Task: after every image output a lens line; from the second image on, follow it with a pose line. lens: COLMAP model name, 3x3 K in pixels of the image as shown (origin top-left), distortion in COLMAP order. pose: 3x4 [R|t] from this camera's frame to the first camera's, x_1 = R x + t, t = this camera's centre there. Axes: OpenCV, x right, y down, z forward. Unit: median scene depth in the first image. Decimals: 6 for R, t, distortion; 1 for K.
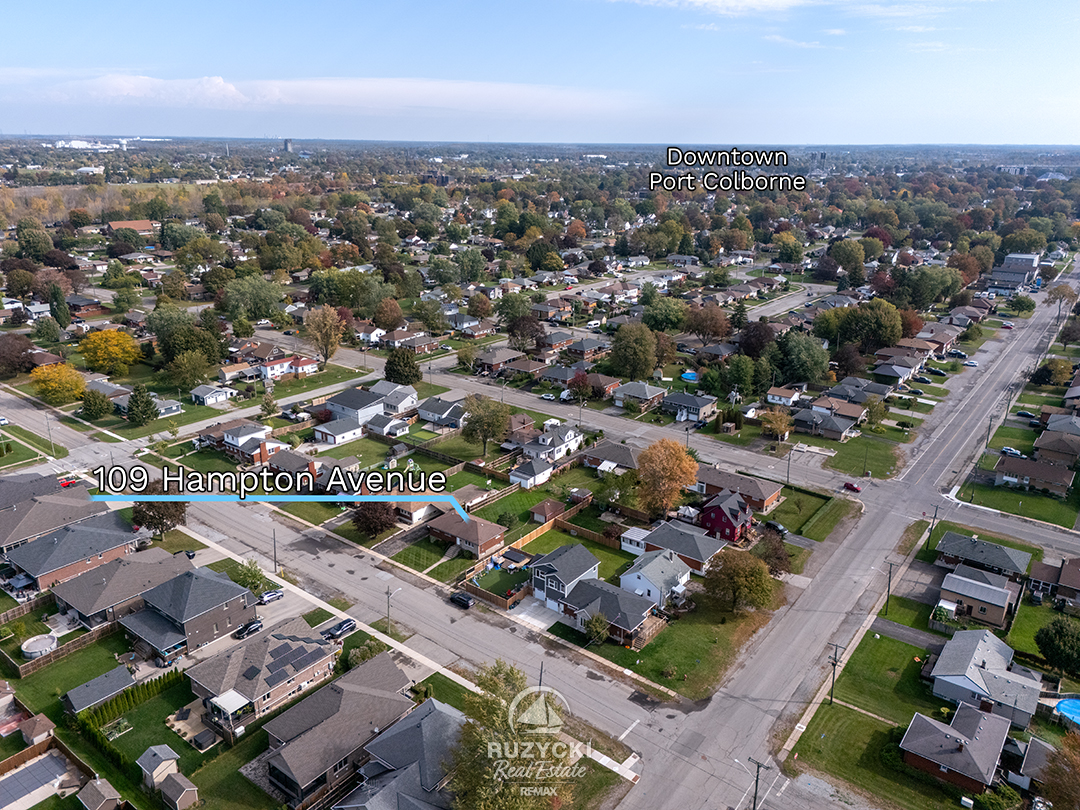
lens RADIAL K [[791.4, 0, 540.0], [0, 791.4, 405.0], [0, 0, 1]] dist [0.073955, -0.068692]
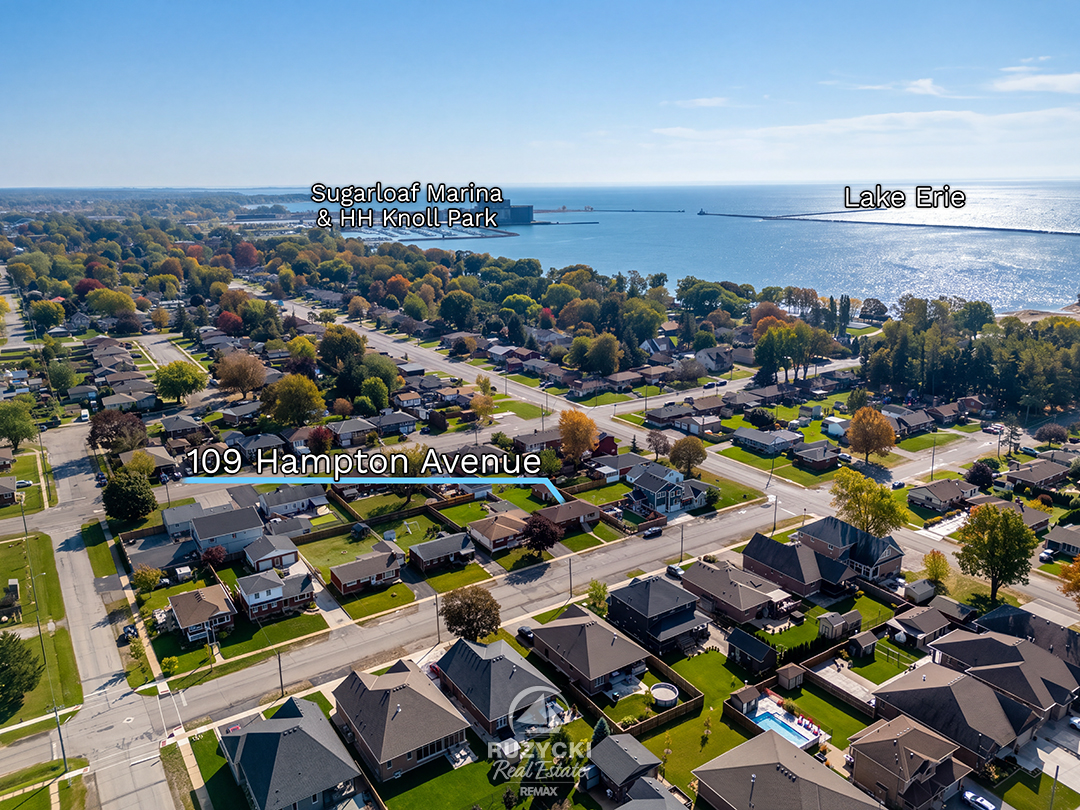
lens RADIAL K [[791.4, 0, 540.0], [0, 791.4, 405.0], [0, 0, 1]] dist [0.073955, -0.068692]
pose [[0.325965, -0.261819, 0.908404, -0.942370], [0.307962, 0.937881, 0.159808, -0.171328], [-0.893816, 0.227662, 0.386346, 0.403712]]
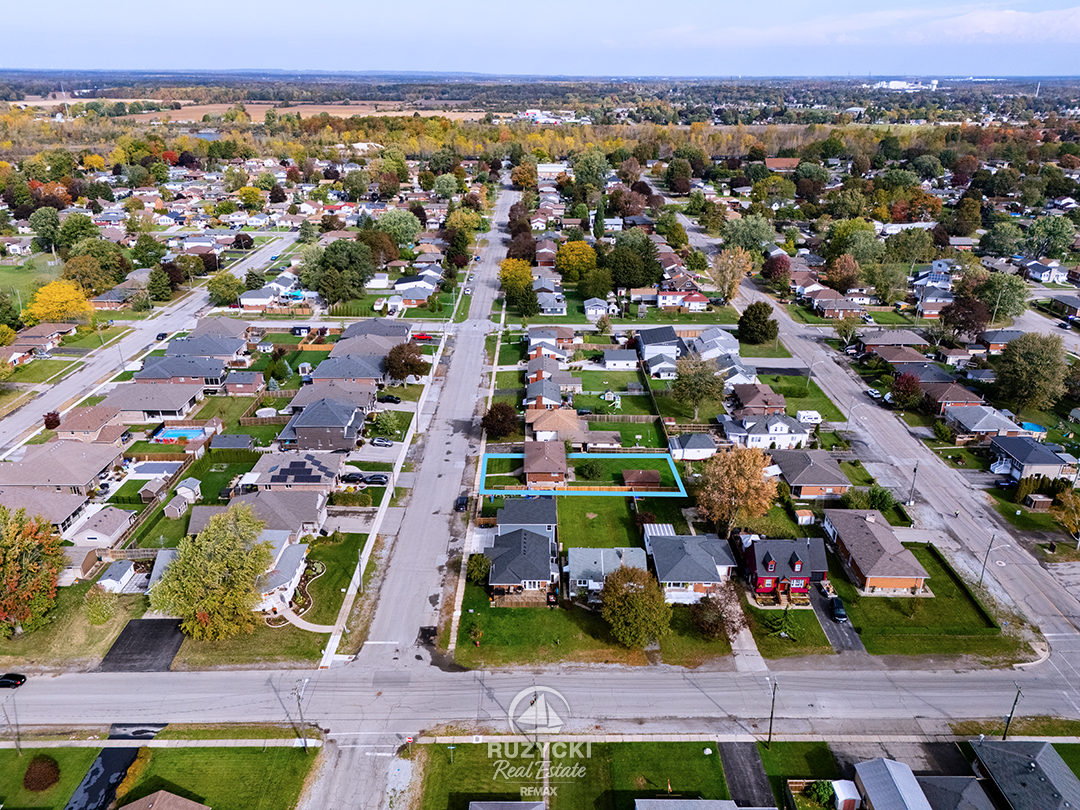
lens RADIAL K [[791.4, 0, 540.0], [0, 791.4, 405.0], [0, 0, 1]] dist [0.073955, -0.068692]
pose [[0.609254, 0.296521, -0.735449, 0.507517], [-0.247997, 0.952181, 0.178460, -0.075063], [0.753198, 0.073662, 0.653657, 0.240556]]
